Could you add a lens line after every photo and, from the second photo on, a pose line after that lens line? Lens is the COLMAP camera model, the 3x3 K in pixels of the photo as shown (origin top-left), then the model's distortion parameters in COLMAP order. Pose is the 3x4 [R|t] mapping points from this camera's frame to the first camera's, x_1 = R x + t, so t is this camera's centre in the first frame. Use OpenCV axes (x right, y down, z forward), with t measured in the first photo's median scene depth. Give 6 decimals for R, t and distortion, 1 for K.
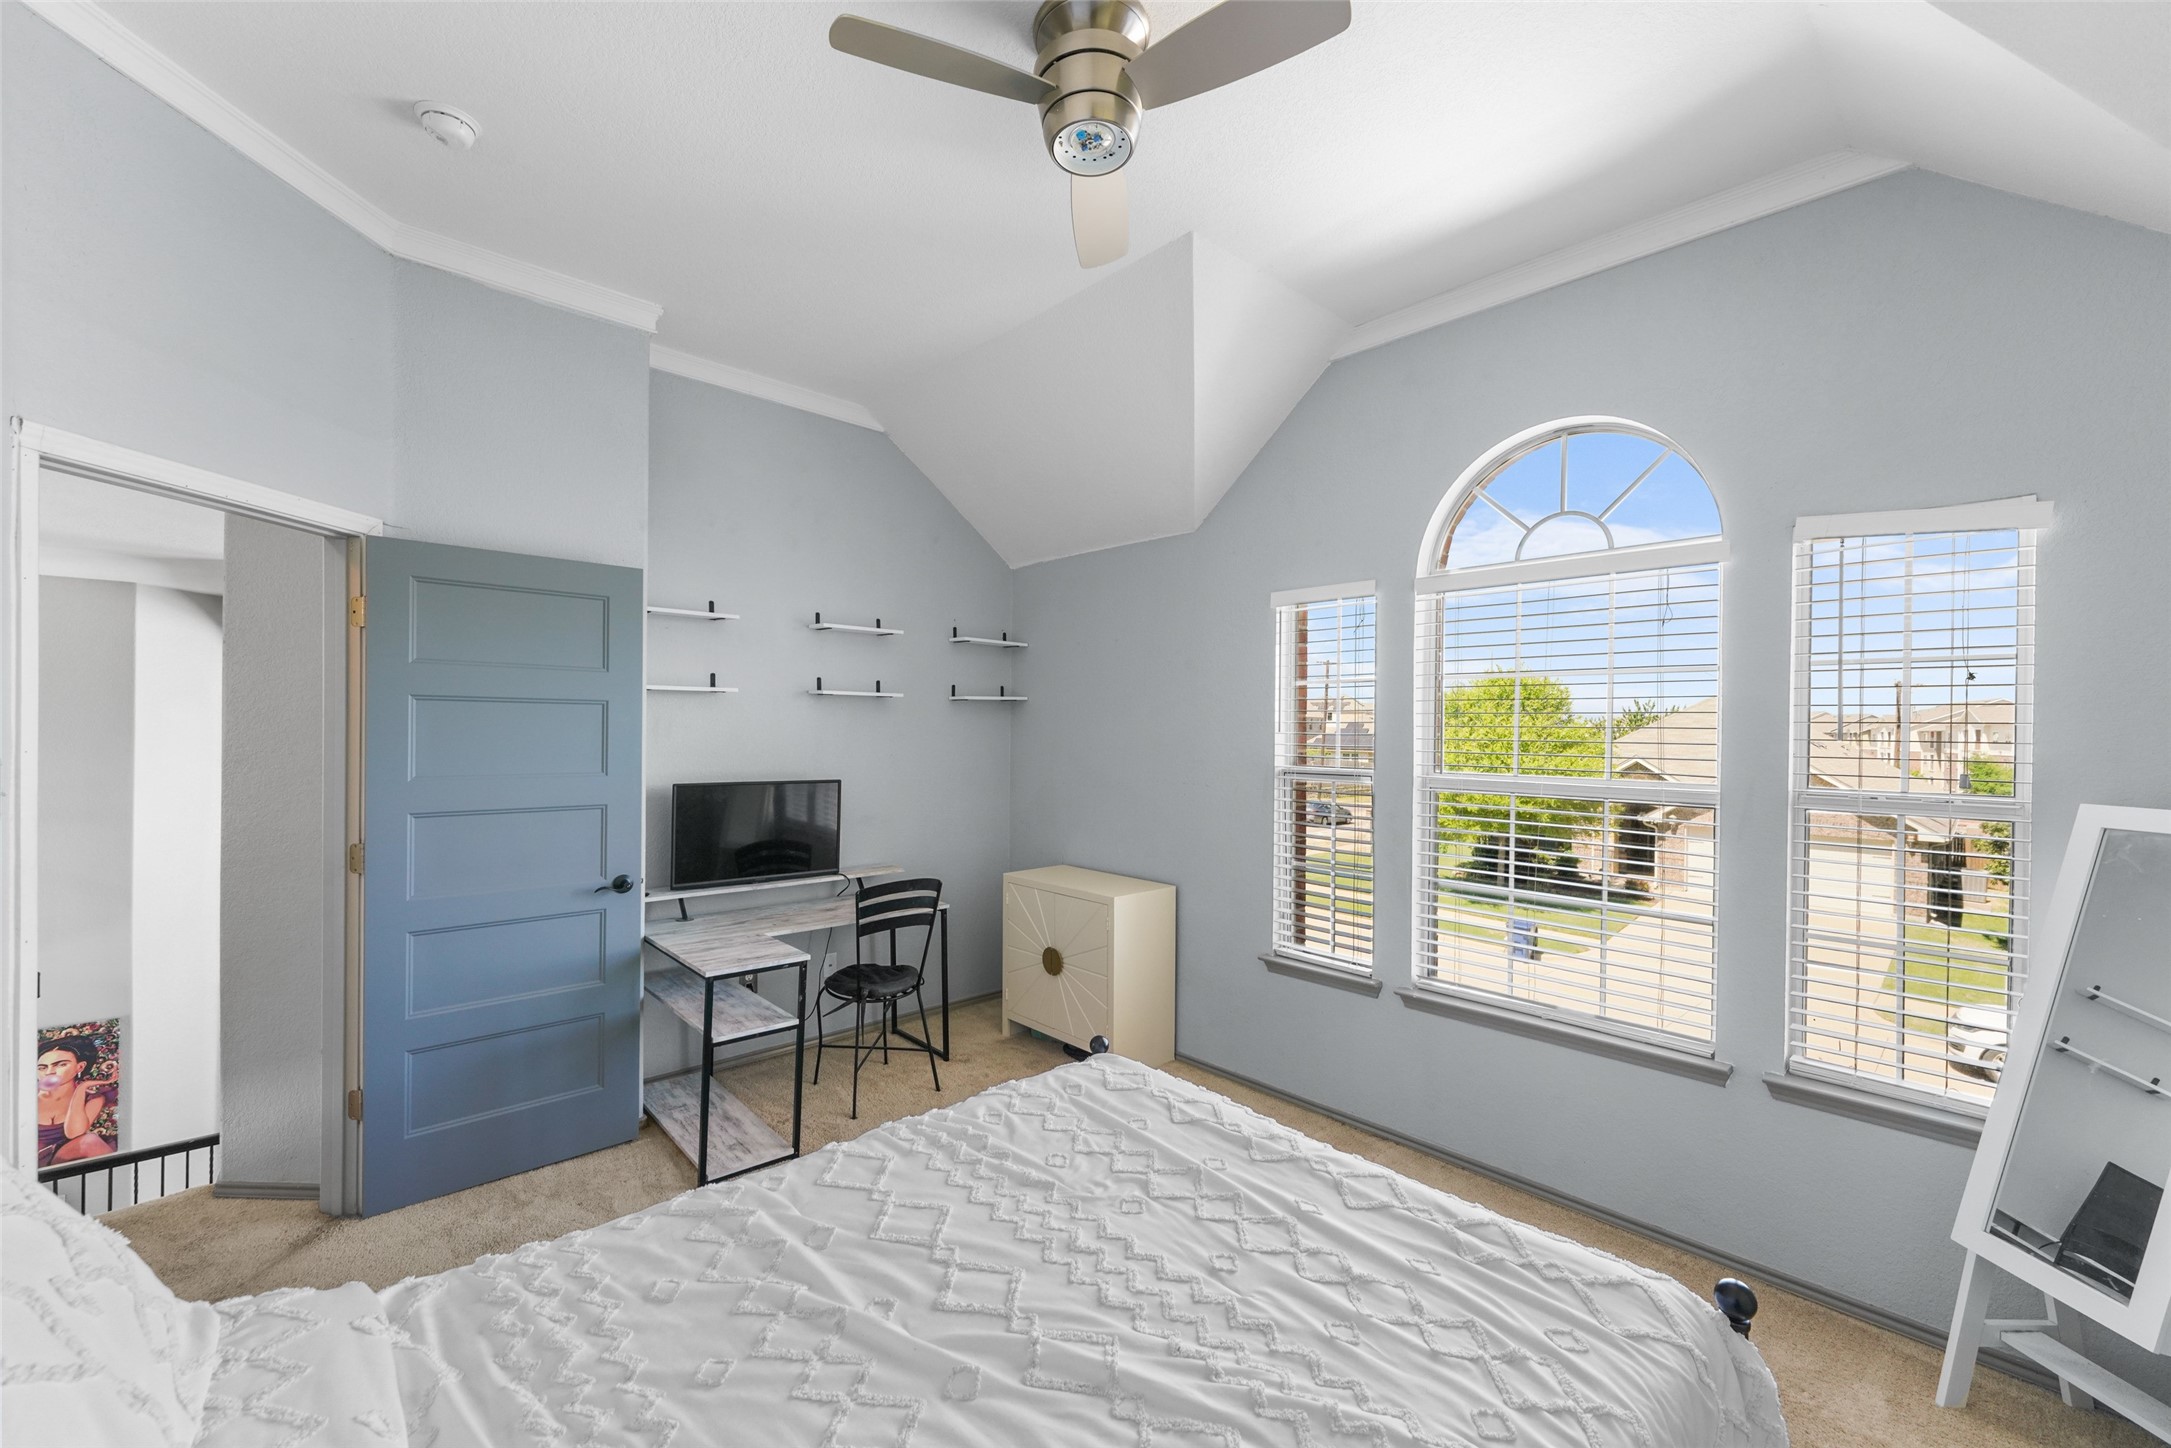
lens RADIAL K [[855.8, 0, 1064.8], [0, 855.8, 726.6], [0, 0, 1]] dist [0.011881, -0.004065]
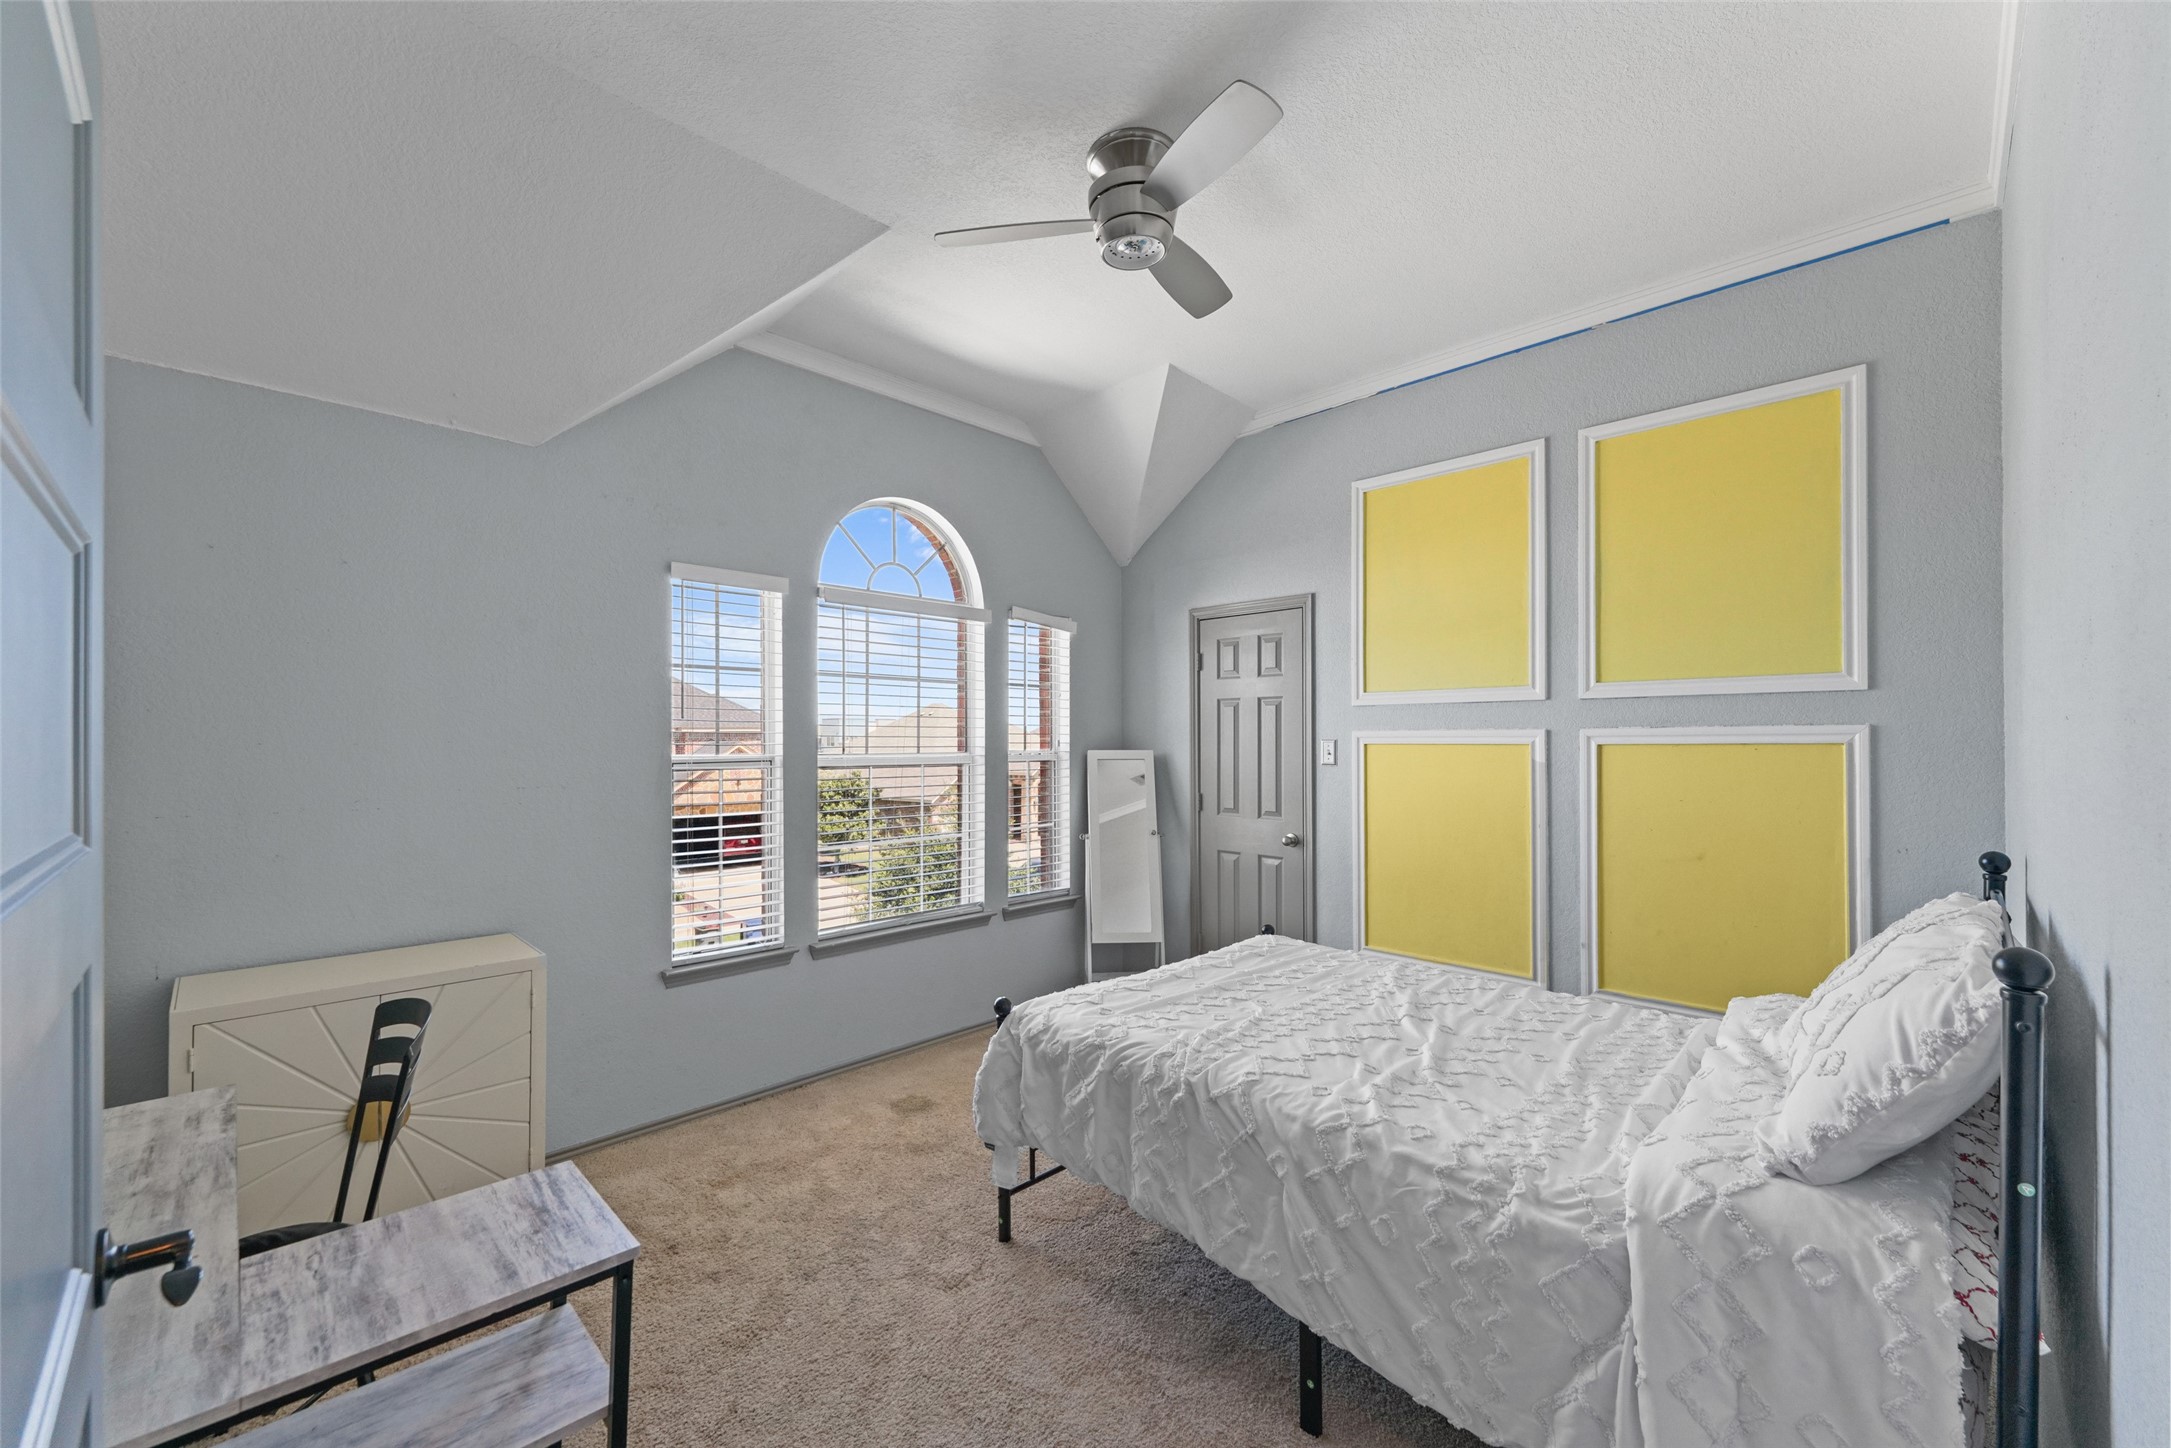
lens RADIAL K [[855.8, 0, 1064.8], [0, 855.8, 726.6], [0, 0, 1]] dist [0.011881, -0.004065]
pose [[-0.020748, 0.001899, 0.999783, -1.533193], [-0.002641, 0.999995, -0.001954, 0.034167], [-0.999781, -0.002681, -0.020743, 1.397613]]
